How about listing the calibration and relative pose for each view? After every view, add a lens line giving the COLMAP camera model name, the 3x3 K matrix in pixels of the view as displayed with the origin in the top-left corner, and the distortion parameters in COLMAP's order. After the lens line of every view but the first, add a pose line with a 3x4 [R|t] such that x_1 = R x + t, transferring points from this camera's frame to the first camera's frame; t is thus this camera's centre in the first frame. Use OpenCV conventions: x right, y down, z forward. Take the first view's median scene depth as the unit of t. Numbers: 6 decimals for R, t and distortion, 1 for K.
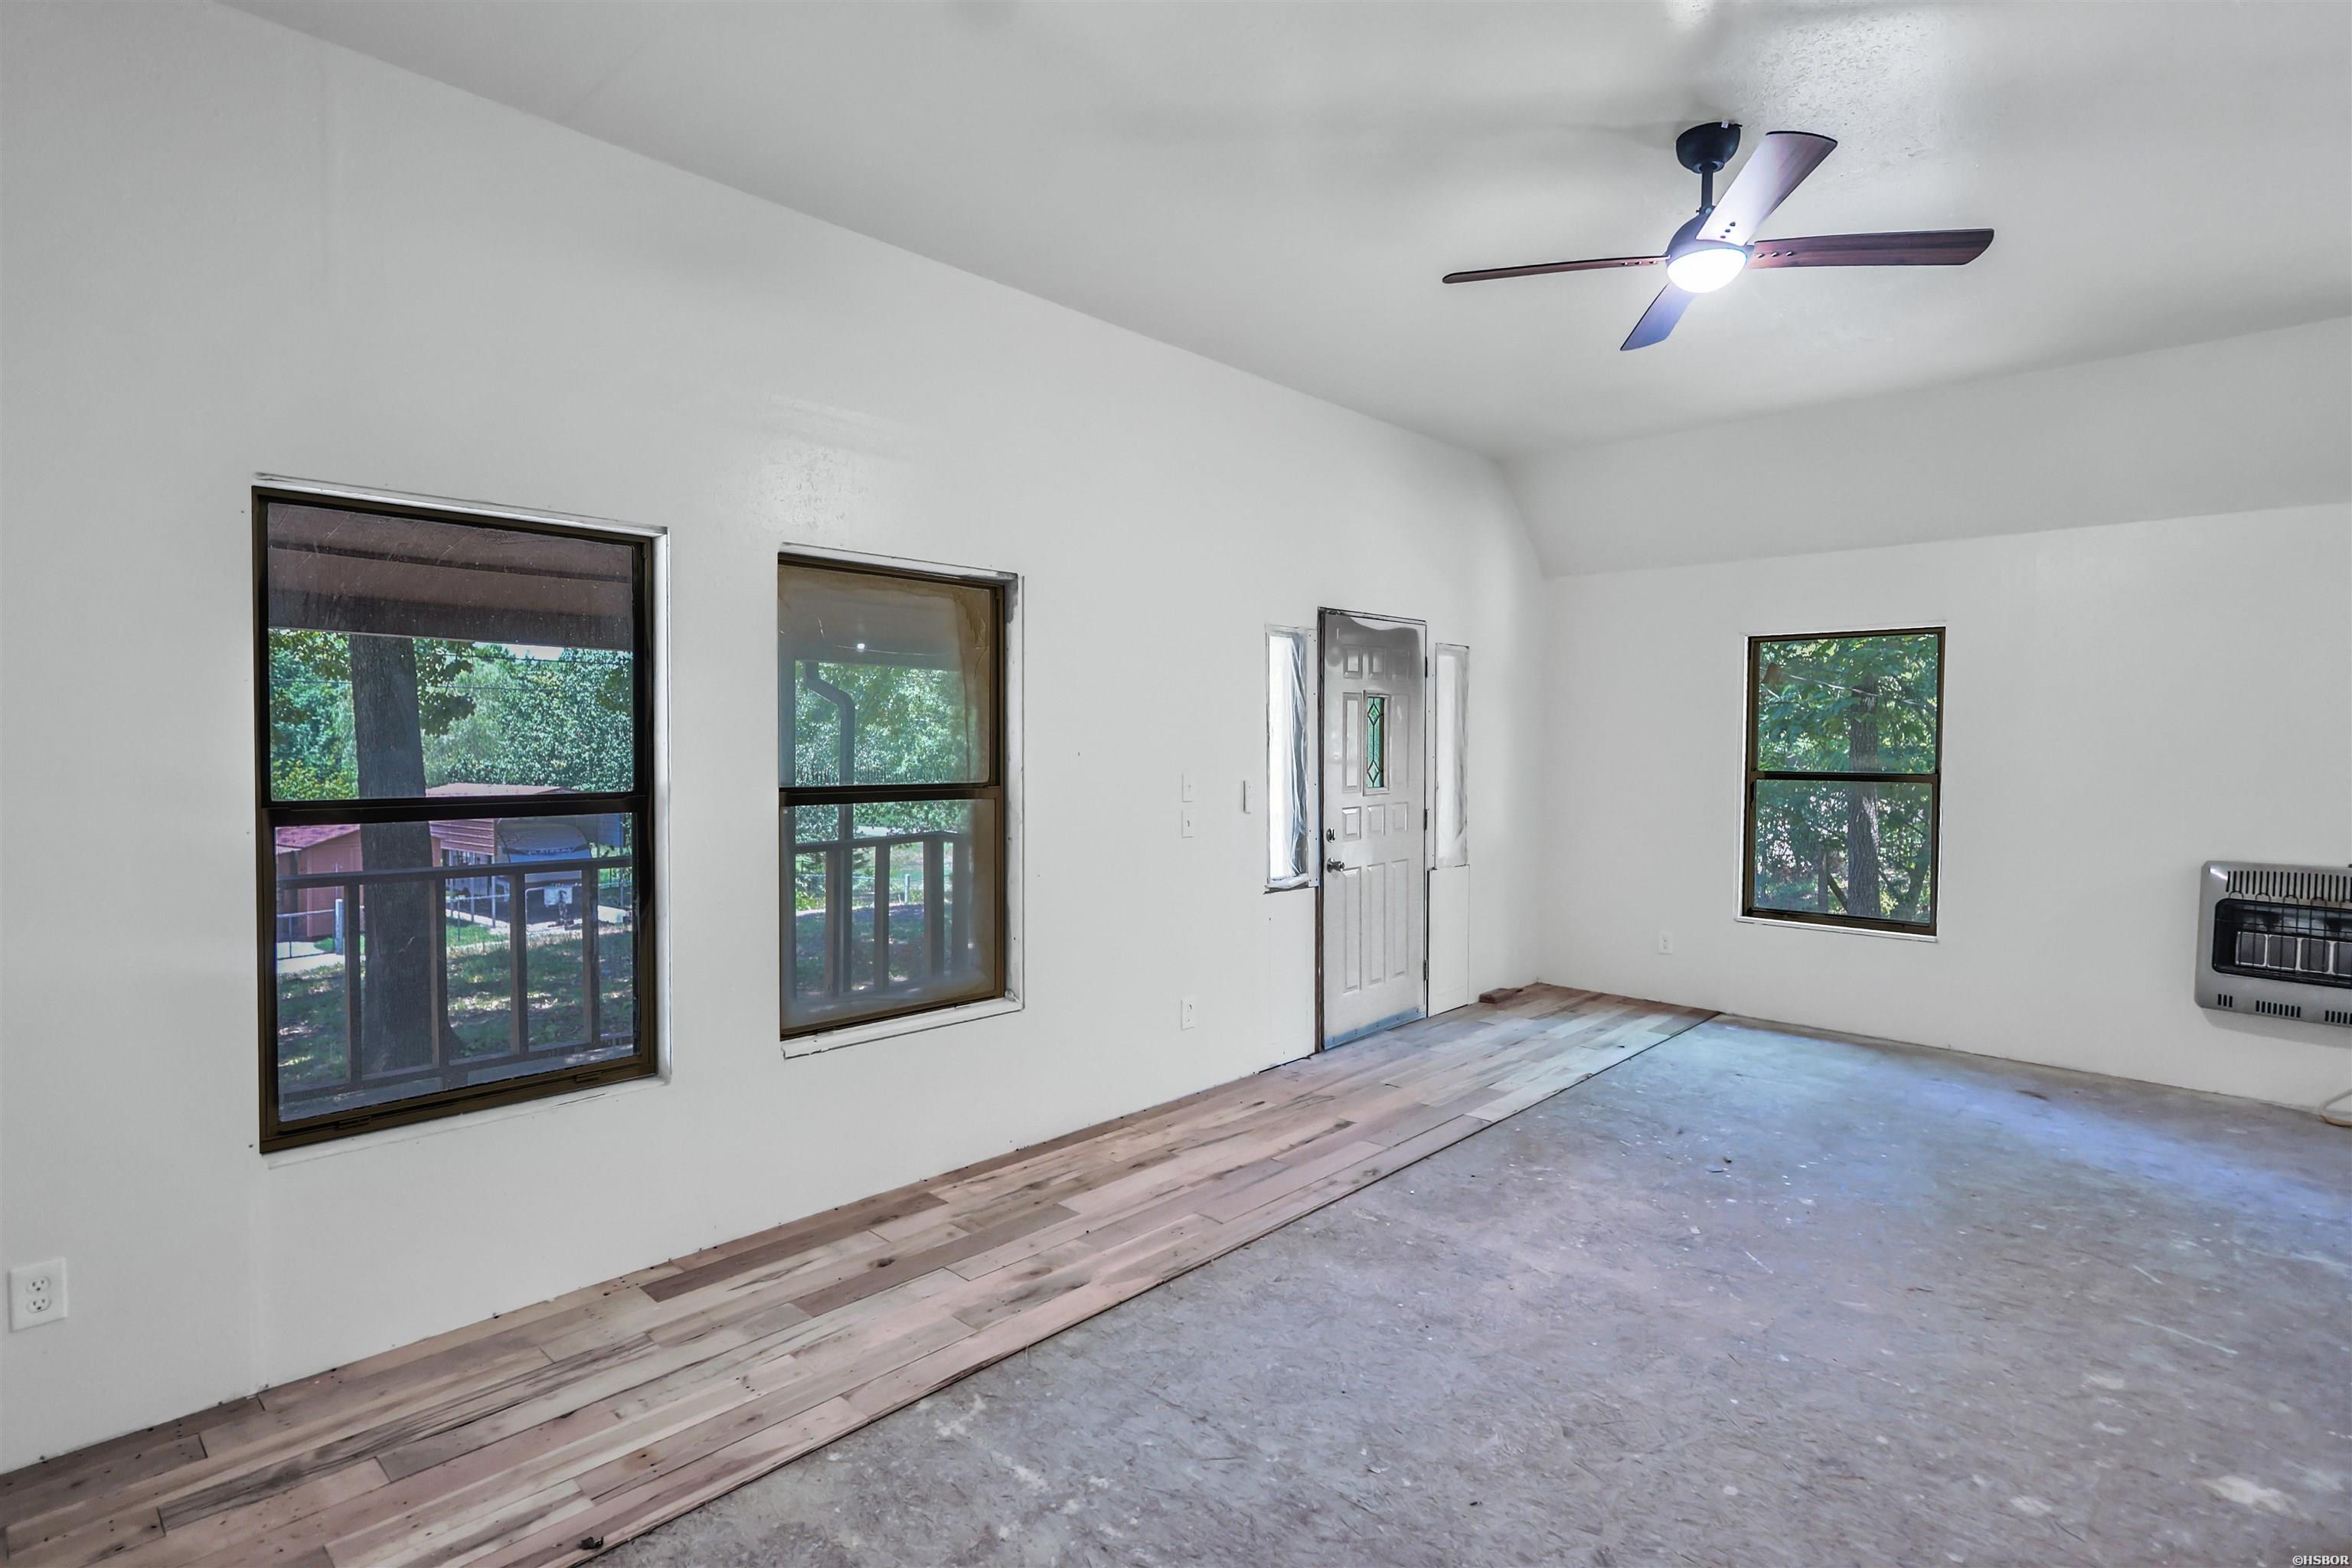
lens RADIAL K [[1140.0, 0, 1168.4], [0, 1140.0, 748.0], [0, 0, 1]] dist [0.000243, 0.001060]
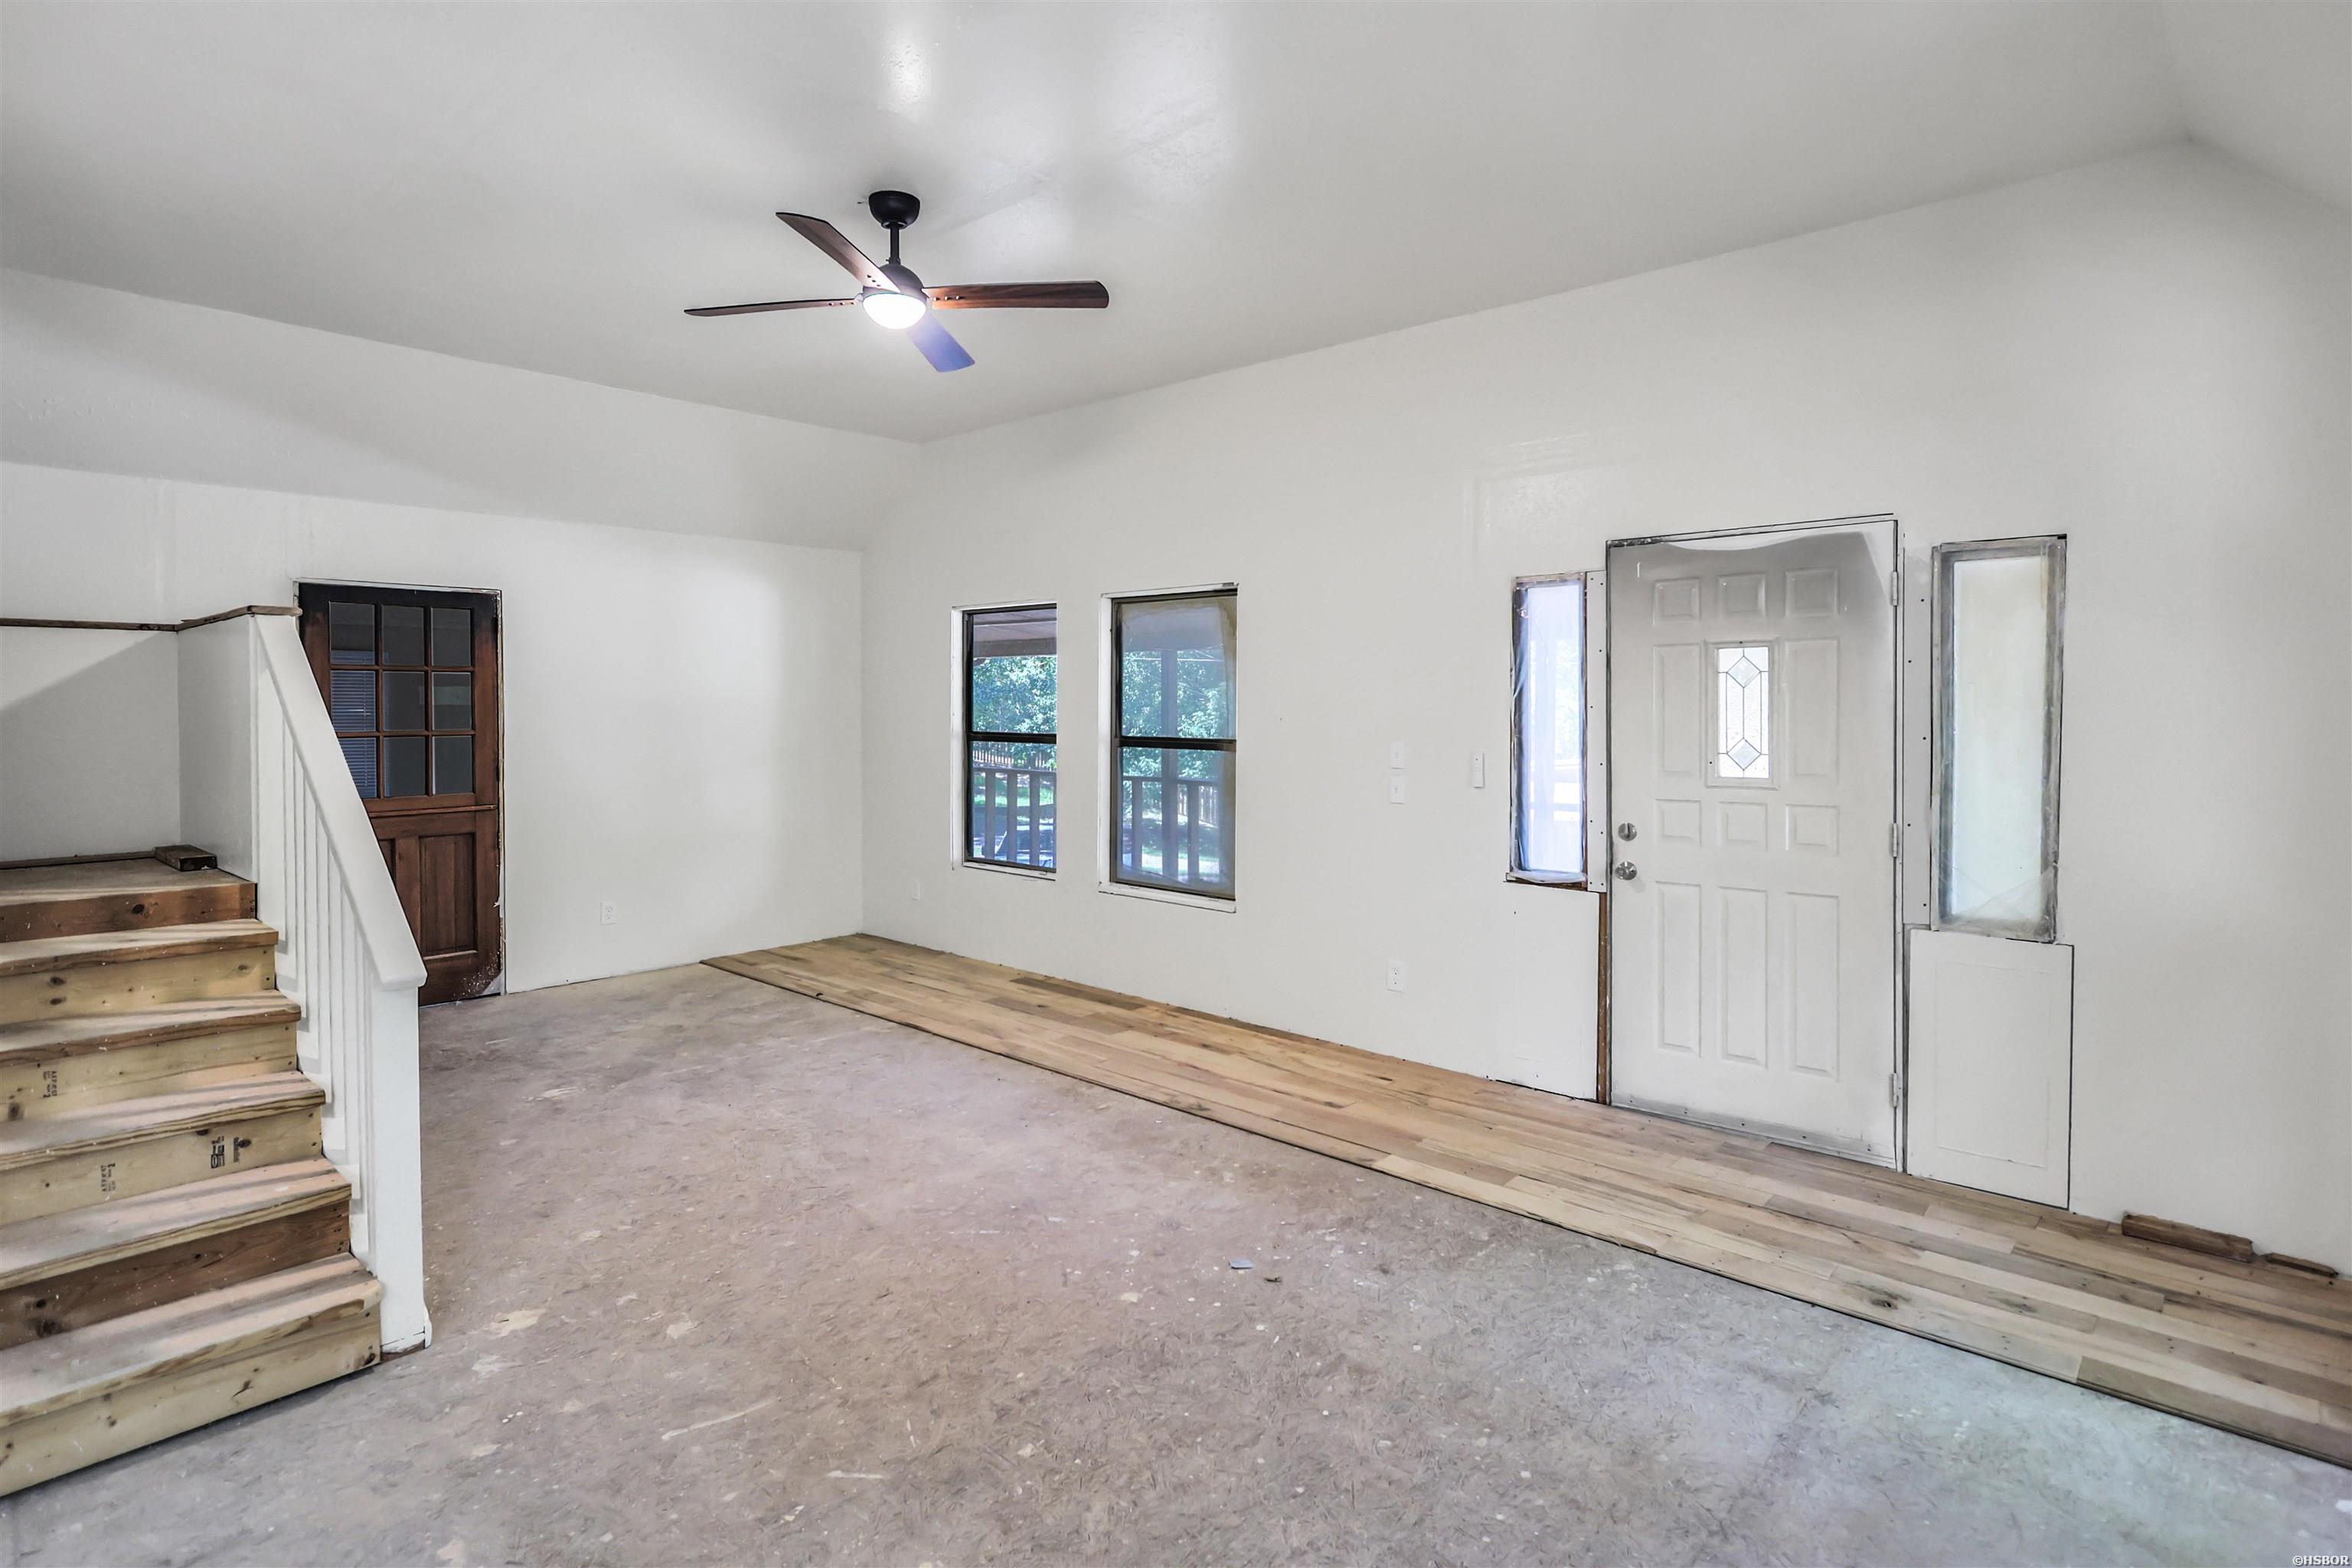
lens RADIAL K [[1147.4, 0, 1229.3], [0, 1147.4, 708.9], [0, 0, 1]] dist [-0.008557, 0.000361]
pose [[0.084671, -0.002749, -0.996405, 1.031815], [-0.015954, 0.999864, -0.004115, 0.000623], [0.996281, 0.016245, 0.084616, 0.765463]]
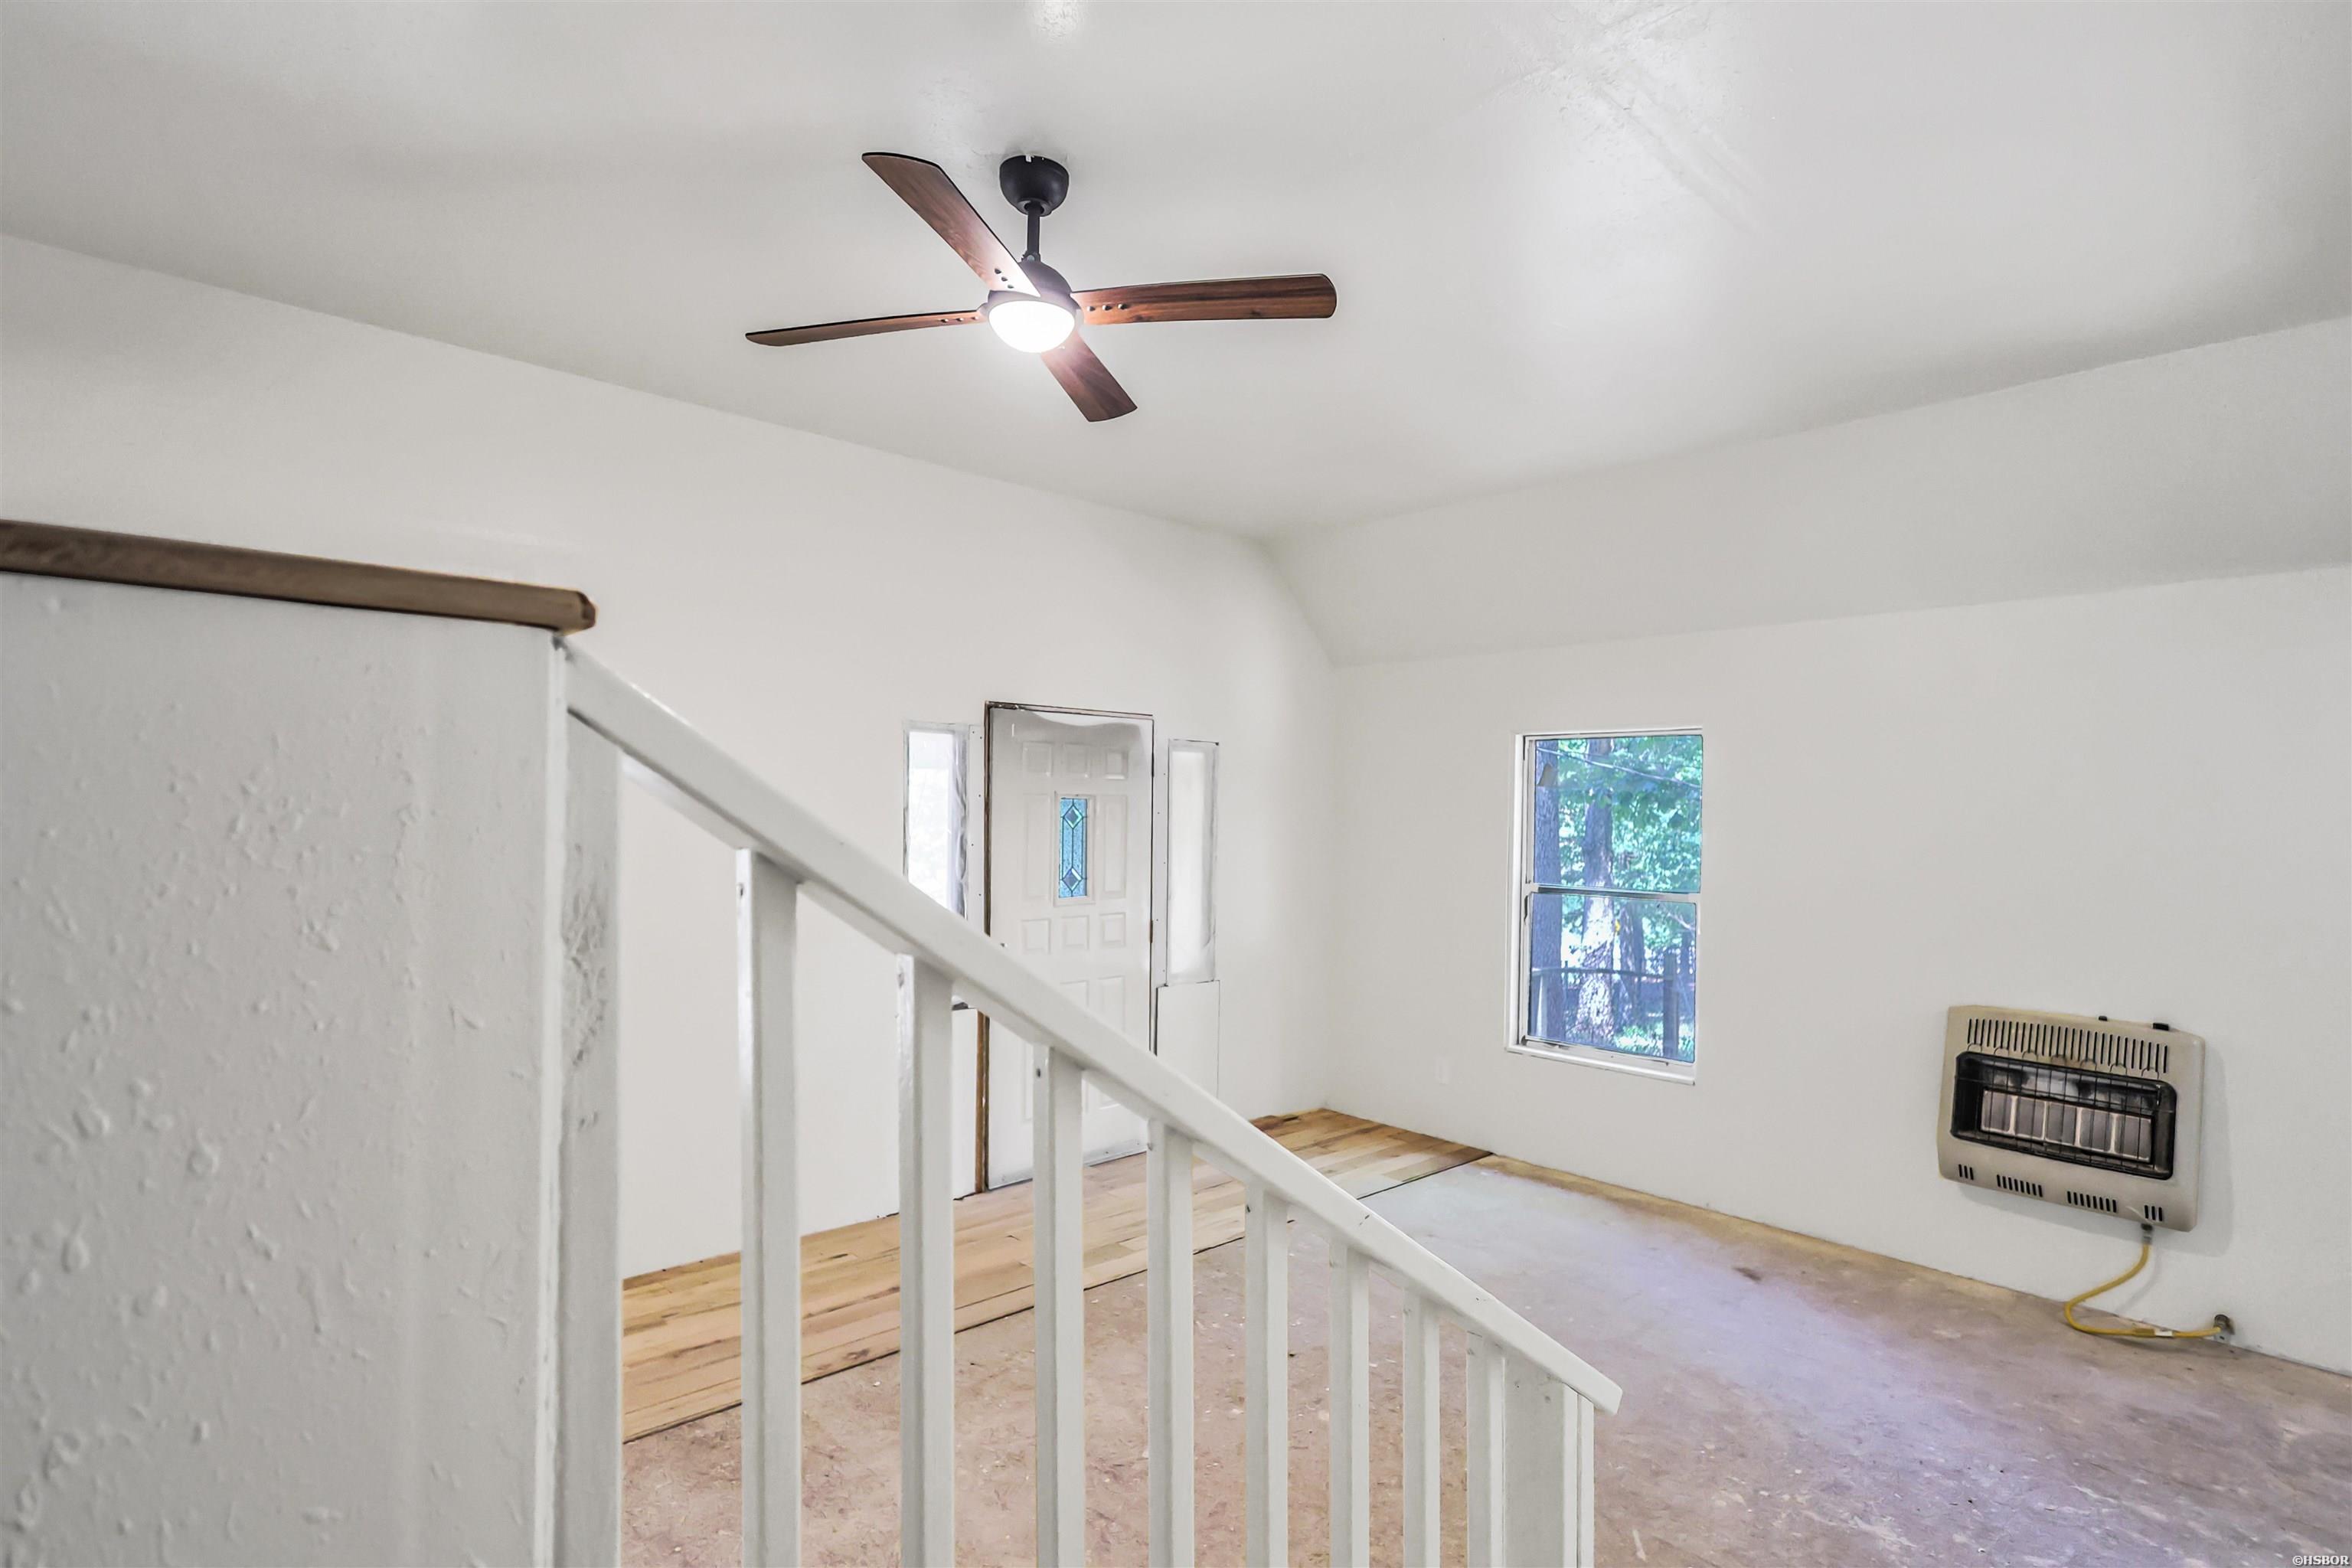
lens RADIAL K [[1150.5, 0, 1176.0], [0, 1150.5, 784.0], [0, 0, 1]] dist [-0.000078, 0.000682]
pose [[0.998324, 0.011959, -0.056632, 0.383150], [-0.014017, 0.999250, -0.036092, -0.029235], [0.056158, 0.036825, 0.997743, 0.098504]]
